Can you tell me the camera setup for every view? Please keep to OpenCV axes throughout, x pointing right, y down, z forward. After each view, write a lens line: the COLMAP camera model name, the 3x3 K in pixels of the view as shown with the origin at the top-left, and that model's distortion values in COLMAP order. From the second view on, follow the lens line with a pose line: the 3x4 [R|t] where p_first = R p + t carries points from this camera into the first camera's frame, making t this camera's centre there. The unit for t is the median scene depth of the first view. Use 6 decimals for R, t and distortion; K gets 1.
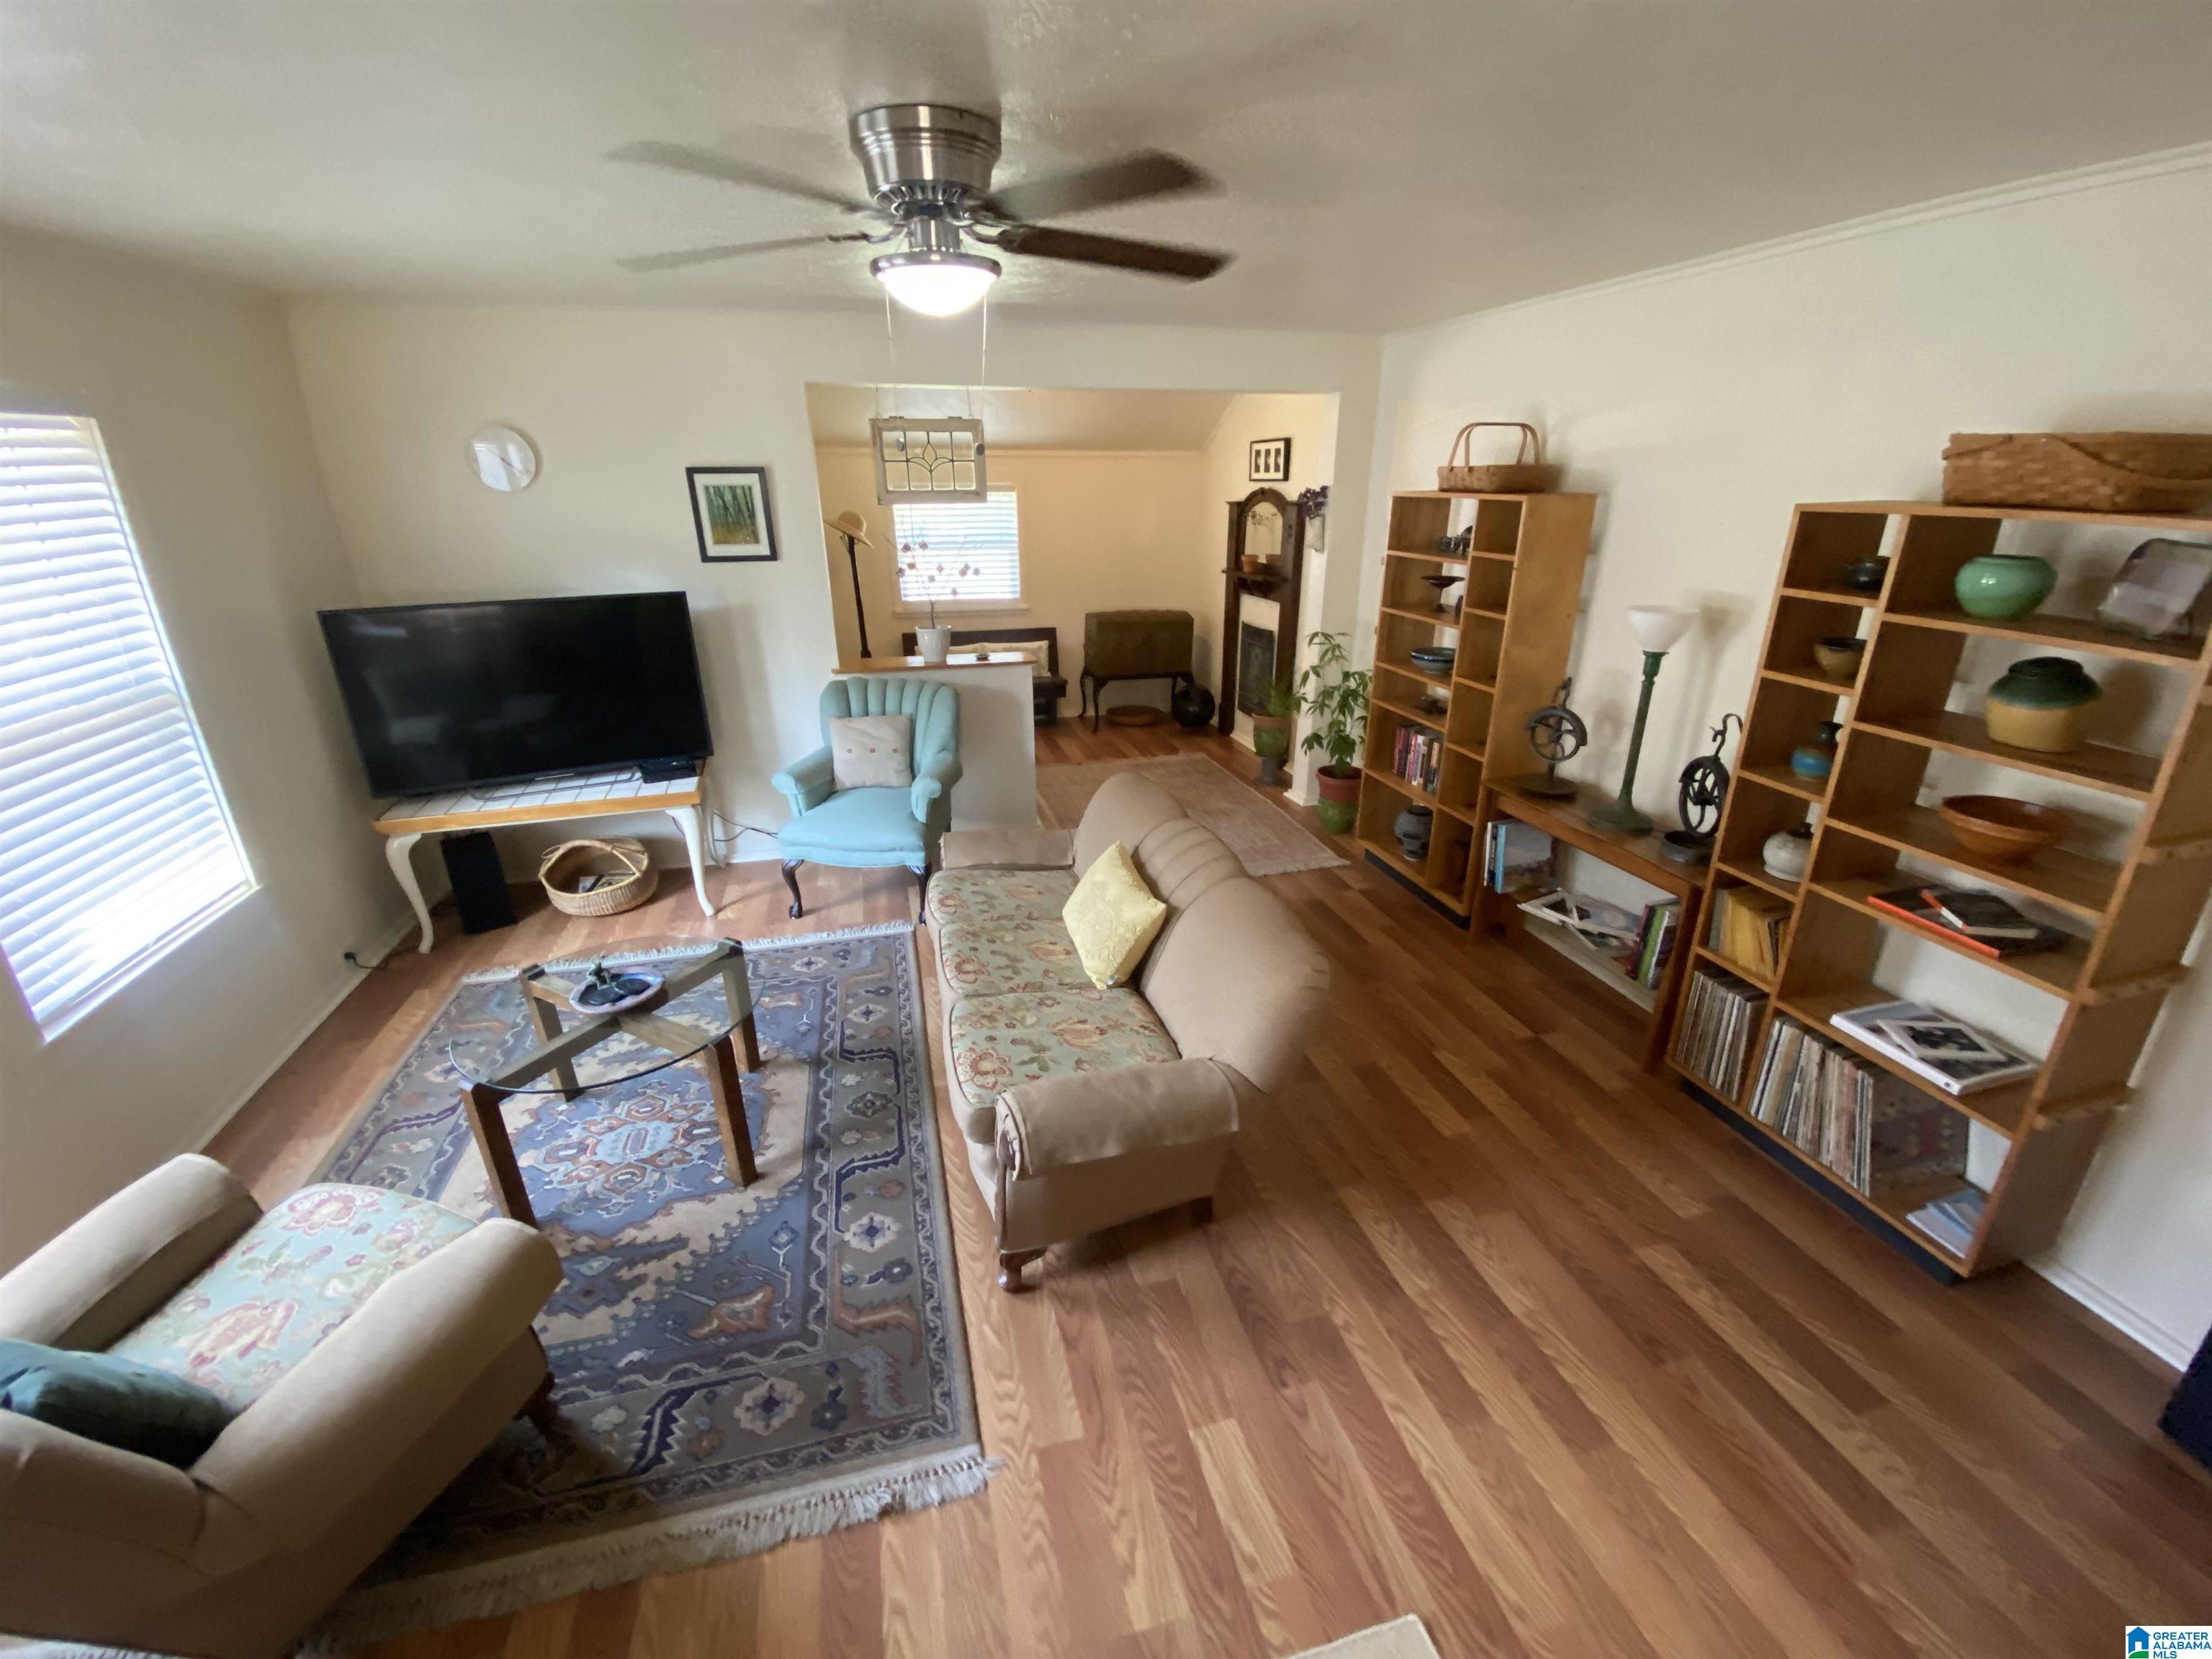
lens RADIAL K [[903.6, 0, 1106.0], [0, 903.6, 829.5], [0, 0, 1]] dist [0.014173, -0.017061]
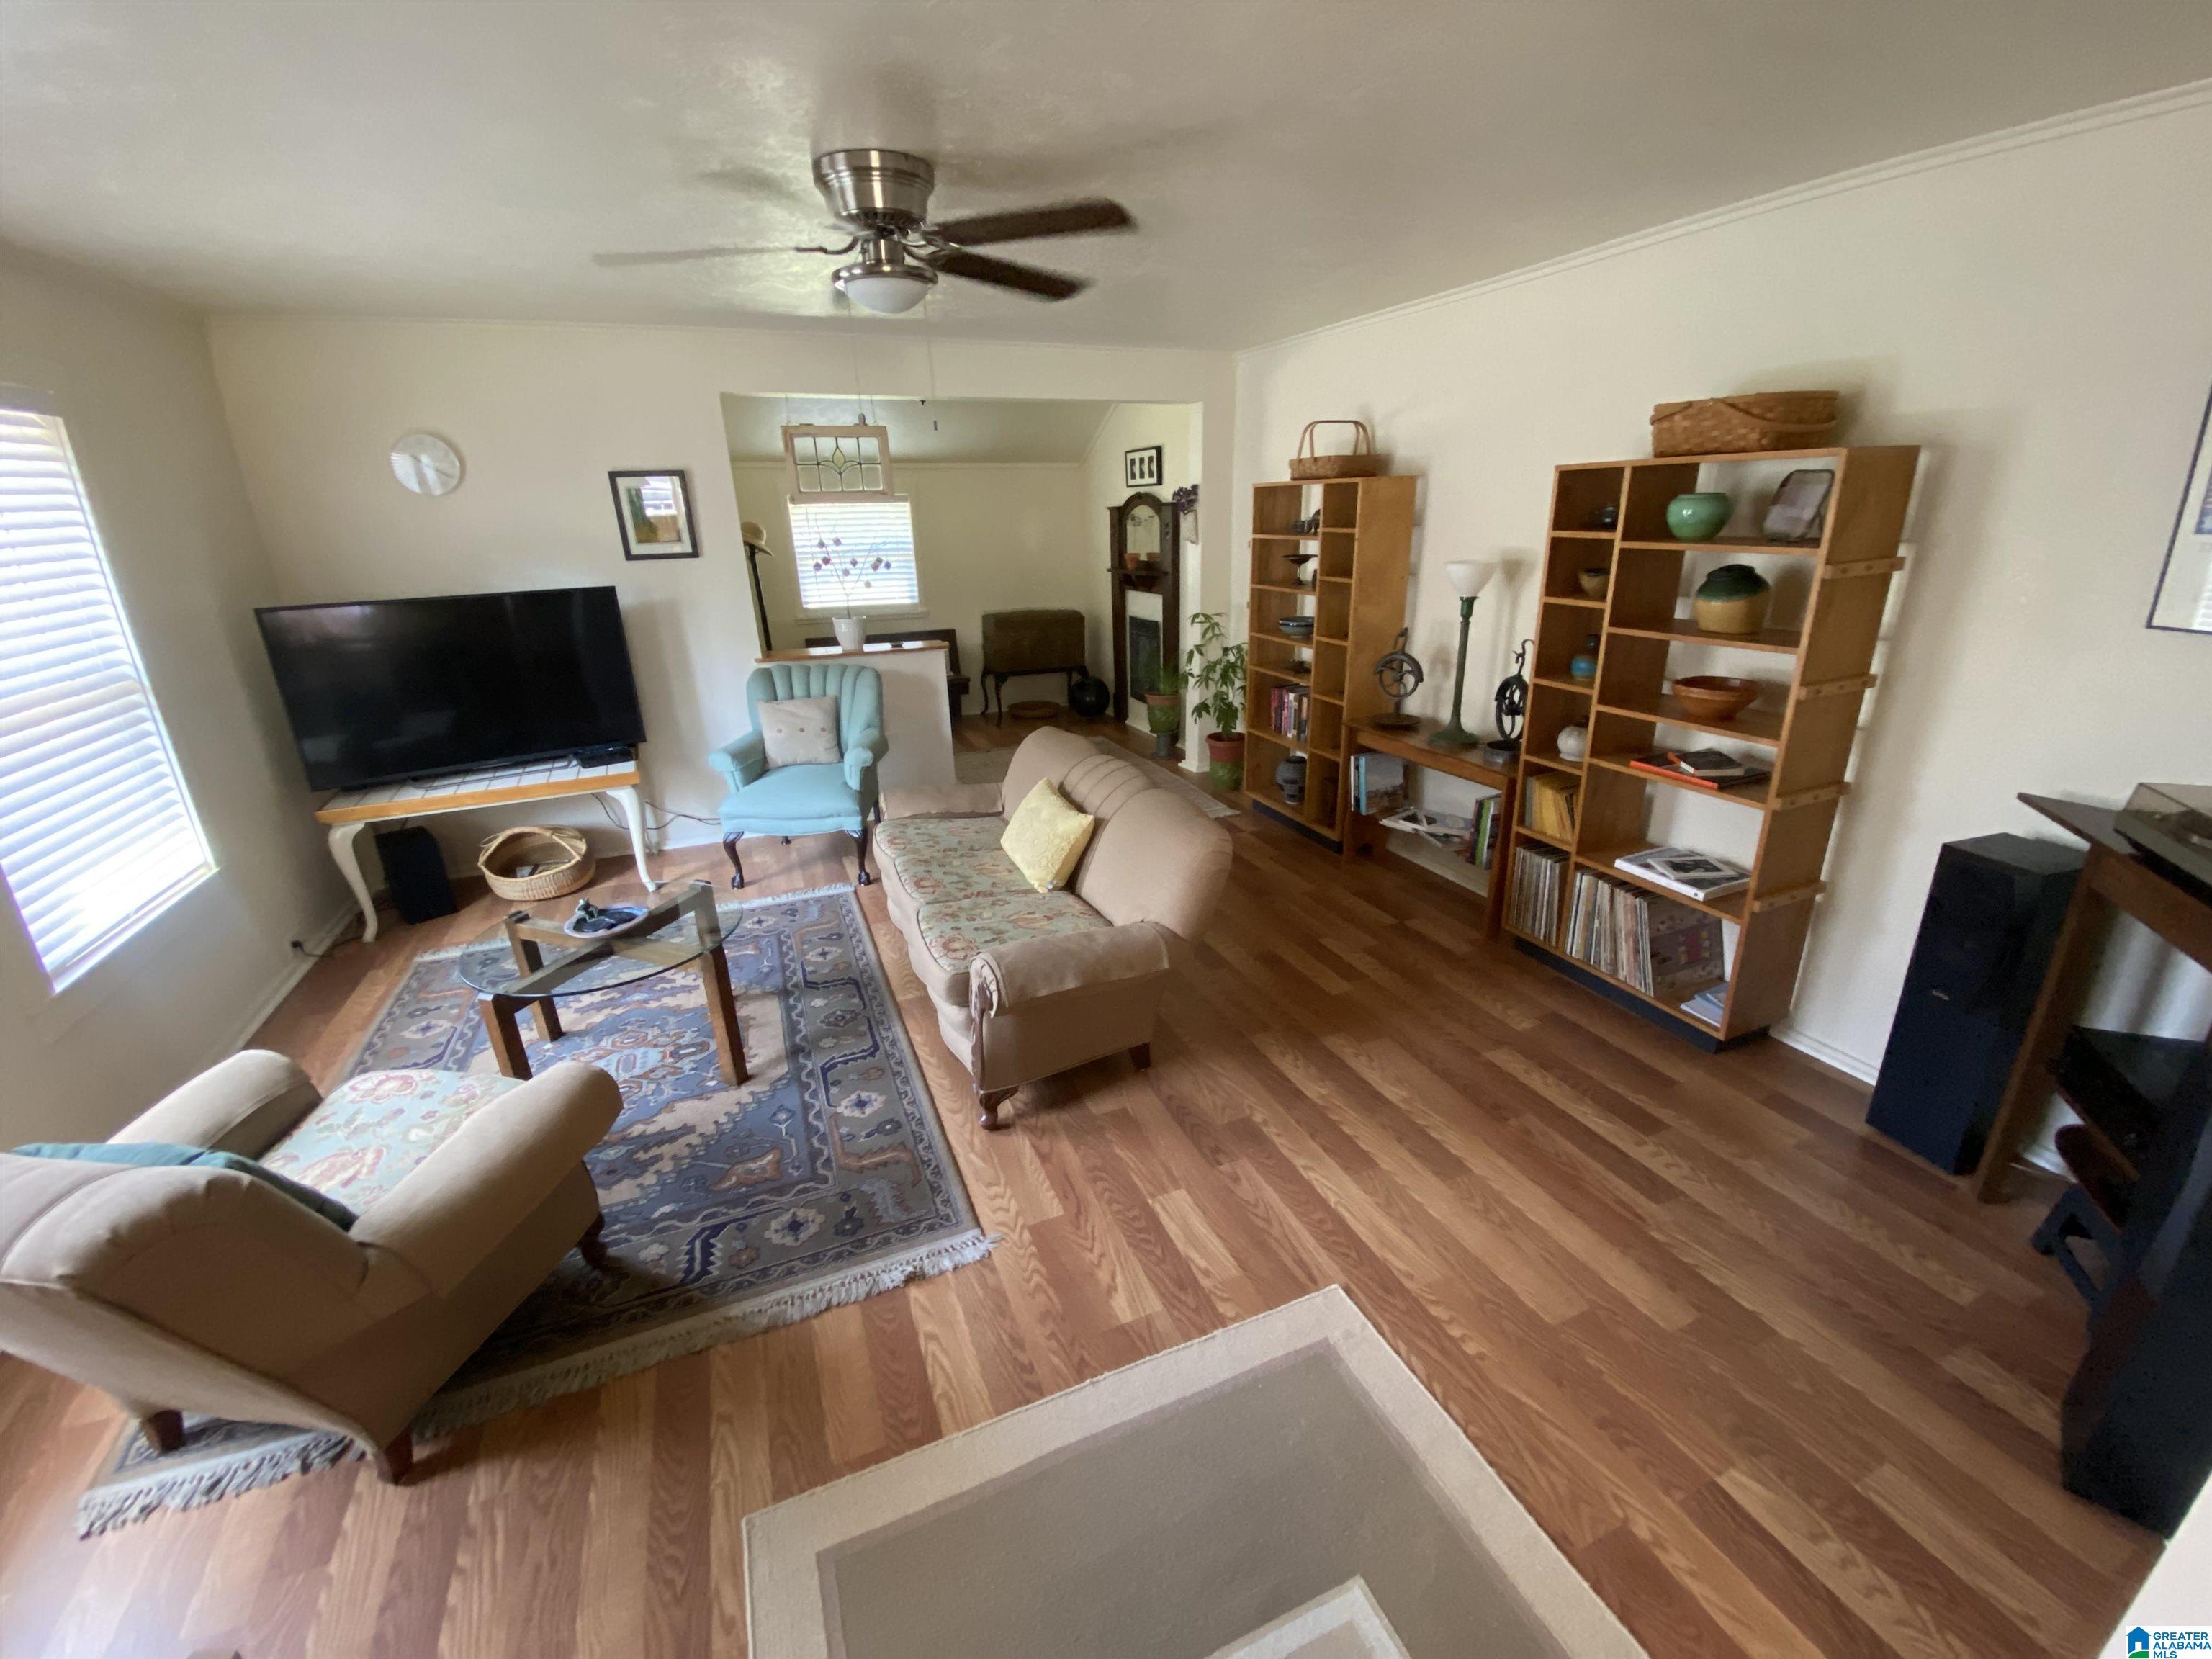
lens RADIAL K [[902.2, 0, 1108.2], [0, 902.2, 830.1], [0, 0, 1]] dist [0.029976, -0.026776]
pose [[0.990374, -0.064839, 0.122289, -0.059831], [0.068470, 0.997322, -0.025722, 0.135431], [-0.120294, 0.033848, 0.992161, -0.178921]]
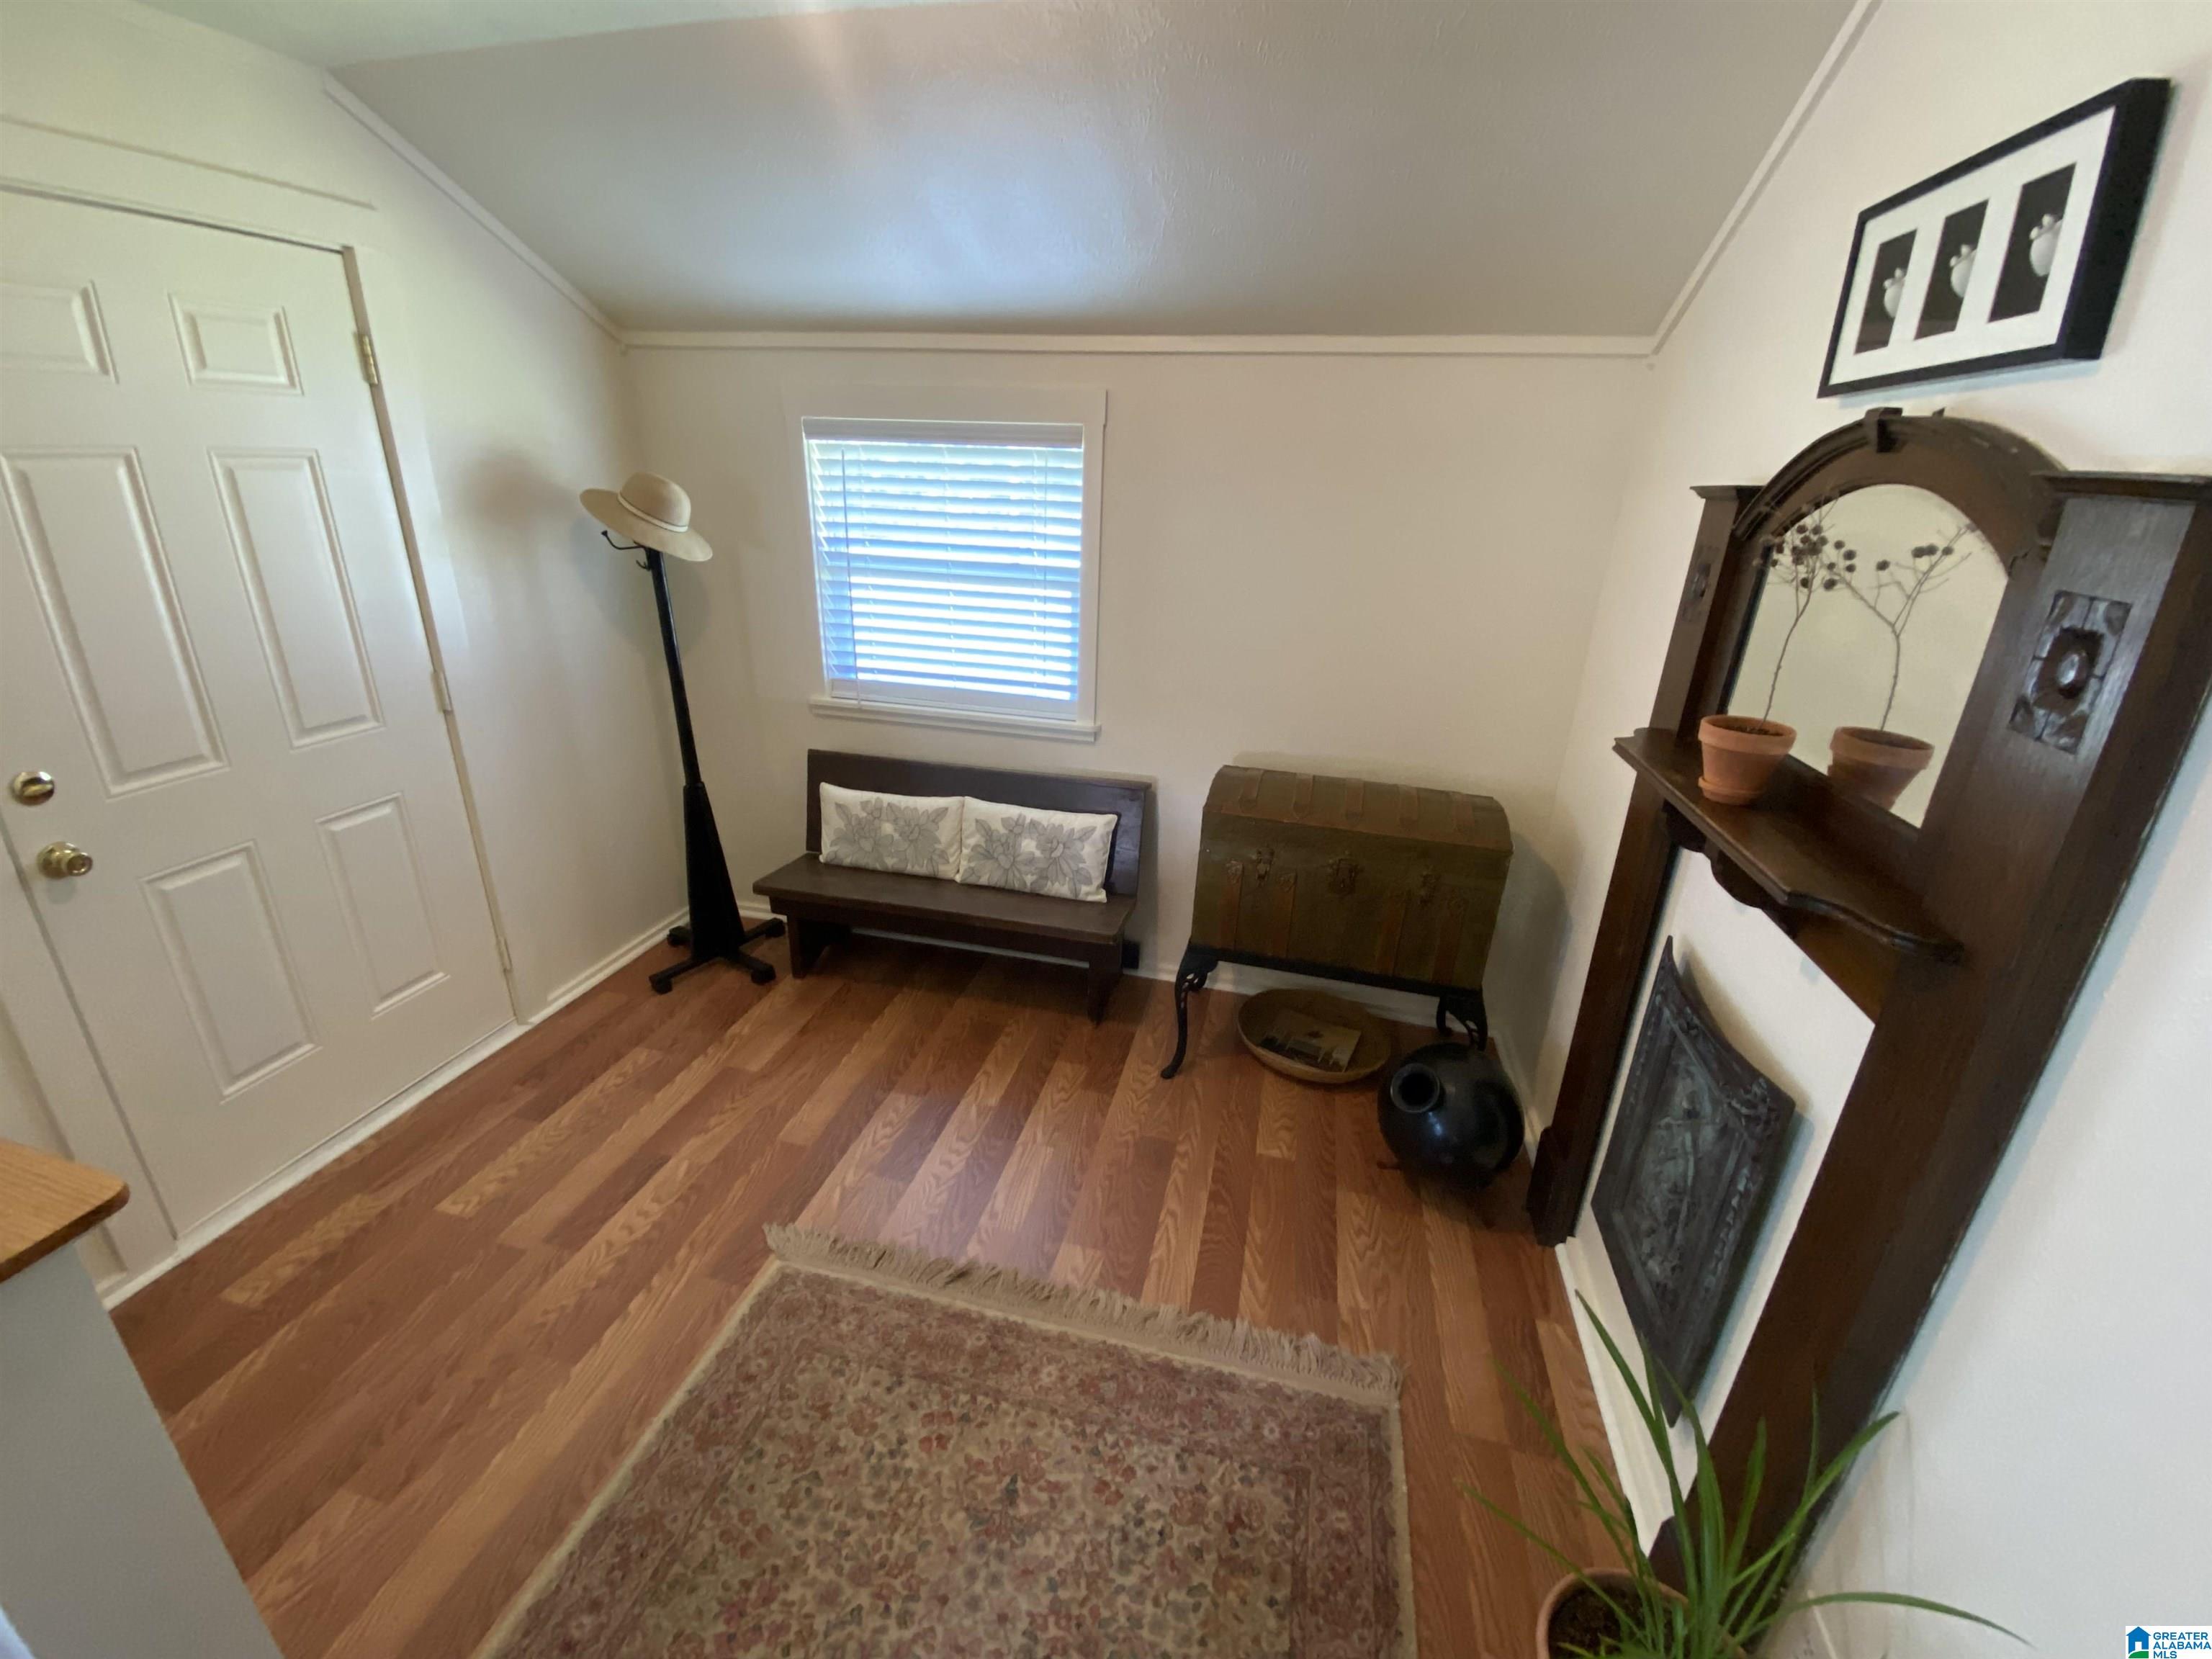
lens RADIAL K [[902.2, 0, 1108.2], [0, 902.2, 830.1], [0, 0, 1]] dist [0.029976, -0.026776]
pose [[0.883981, 0.194847, -0.424985, 0.281403], [-0.196765, 0.979640, 0.039869, -0.598863], [0.424101, 0.048379, 0.904322, 1.716580]]
